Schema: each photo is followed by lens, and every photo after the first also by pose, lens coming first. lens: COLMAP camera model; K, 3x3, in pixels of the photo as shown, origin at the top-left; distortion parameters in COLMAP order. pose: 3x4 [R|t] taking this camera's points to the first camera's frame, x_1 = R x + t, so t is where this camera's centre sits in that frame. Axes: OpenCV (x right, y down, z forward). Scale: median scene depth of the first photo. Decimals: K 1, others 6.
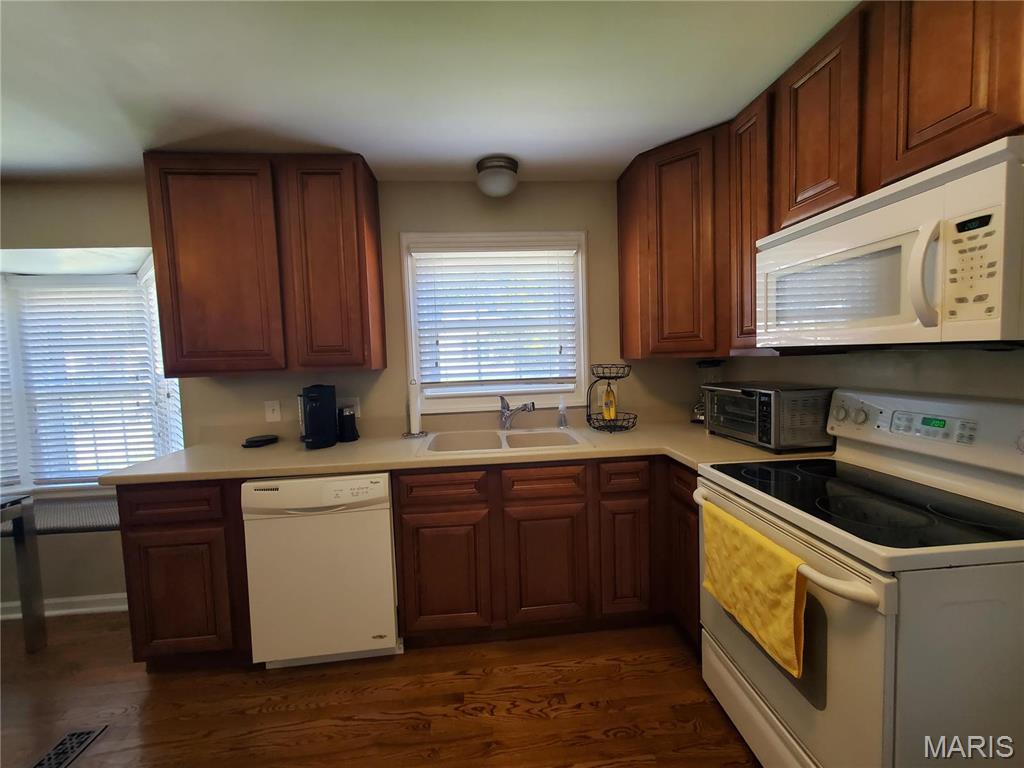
lens RADIAL K [[405.6, 0, 512.8], [0, 405.6, 378.9], [0, 0, 1]] dist [0.000851, -0.001334]
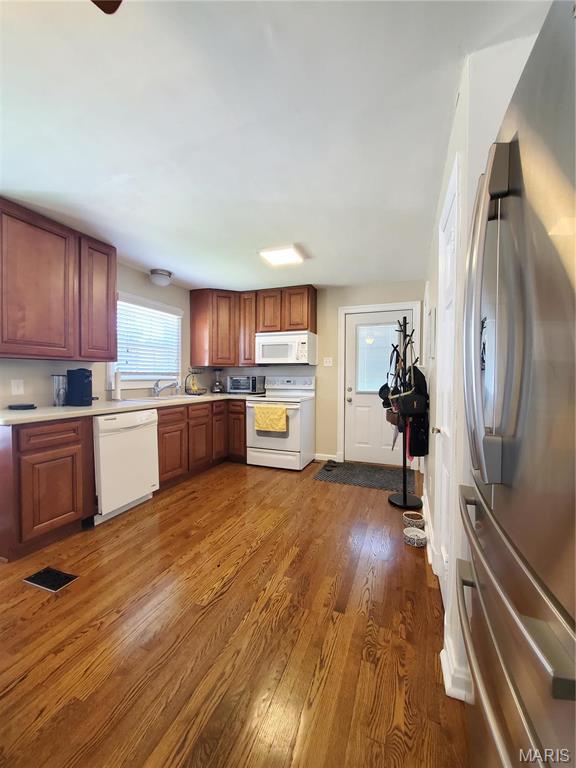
lens RADIAL K [[304.2, 0, 292.1], [0, 304.2, 384.7], [0, 0, 1]] dist [0.000851, -0.001334]
pose [[0.433957, 0.009898, 0.900879, -1.454414], [0.029977, 0.999227, -0.025419, 0.163745], [-0.900435, 0.038036, 0.433325, -0.375511]]
